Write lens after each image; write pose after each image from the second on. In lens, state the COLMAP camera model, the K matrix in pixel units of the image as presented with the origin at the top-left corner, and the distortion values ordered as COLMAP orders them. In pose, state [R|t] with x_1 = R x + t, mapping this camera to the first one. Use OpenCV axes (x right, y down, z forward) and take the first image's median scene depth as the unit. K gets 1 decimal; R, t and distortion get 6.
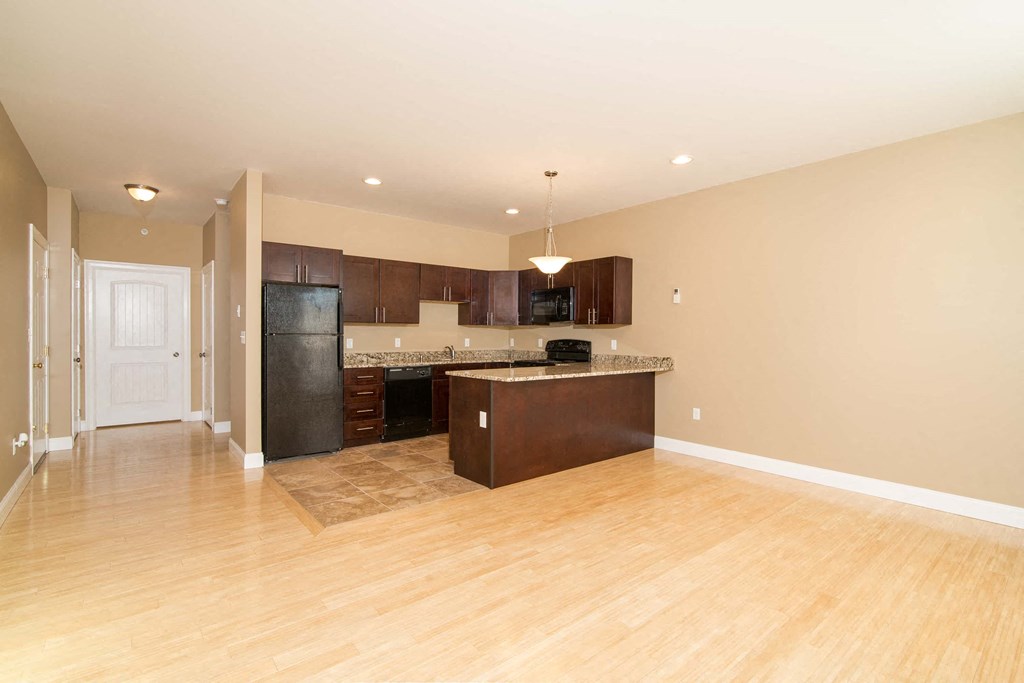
lens RADIAL K [[472.5, 0, 512.0], [0, 472.5, 341.5], [0, 0, 1]] dist [-0.003123, -0.000385]
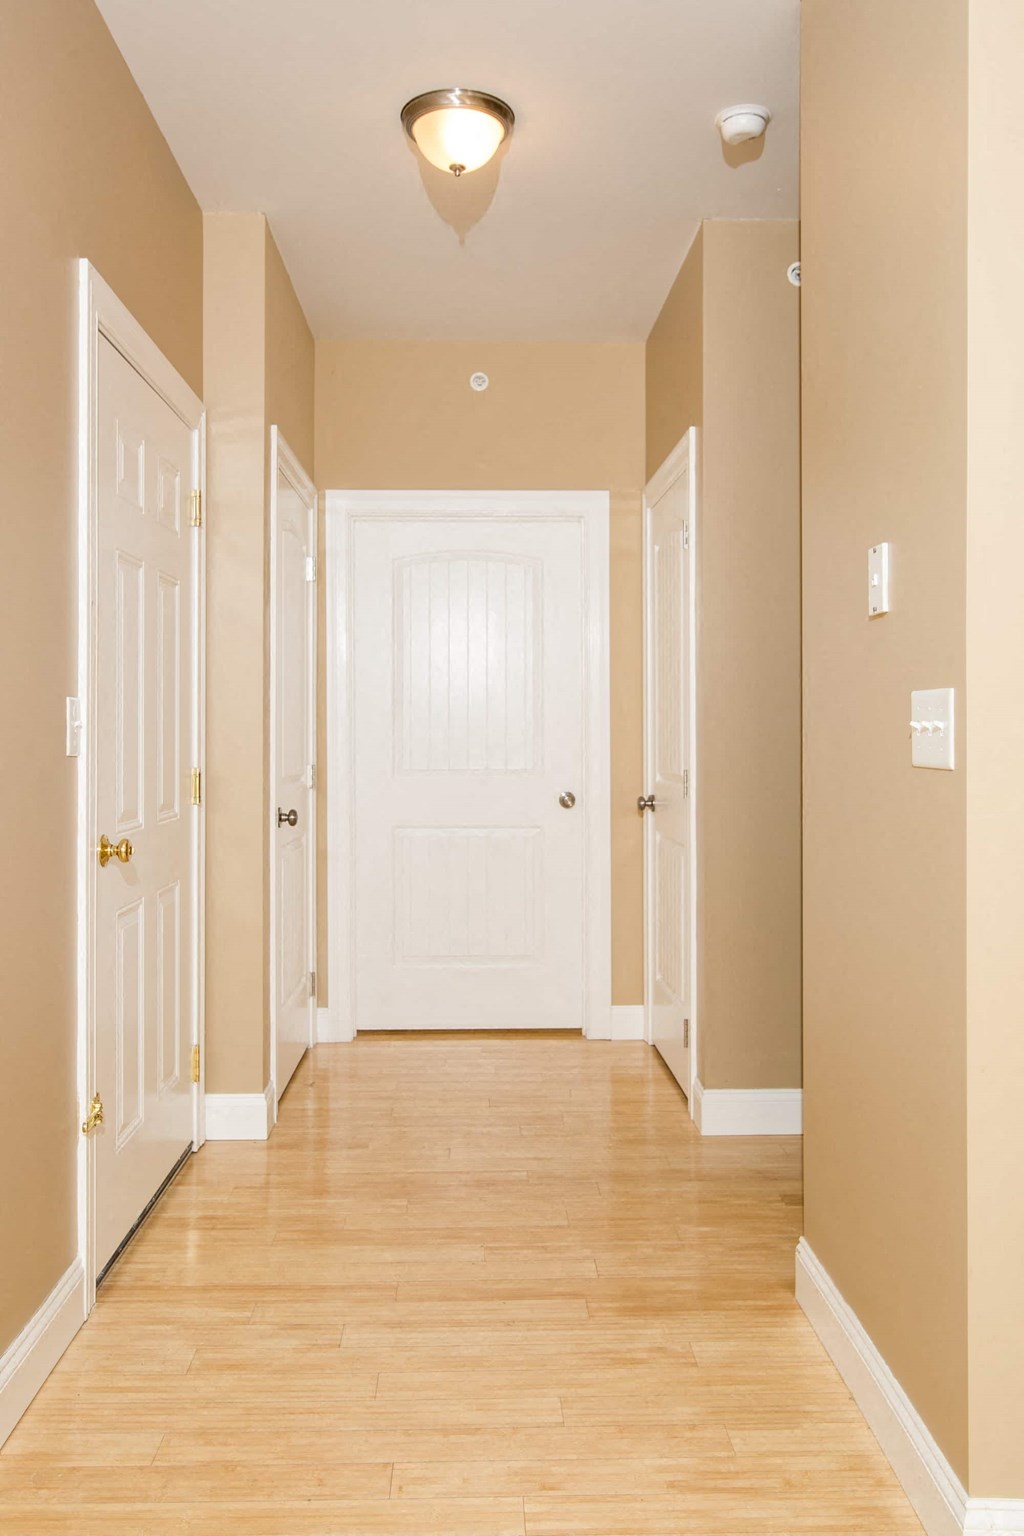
lens RADIAL K [[1466.6, 0, 512.0], [0, 1466.6, 768.0], [0, 0, 1]] dist [0.016247, 0.012573]
pose [[0.795701, 0.006099, -0.605659, -0.209610], [-0.000968, 0.999961, 0.008799, 0.000716], [0.605689, -0.006415, 0.795675, 0.285178]]
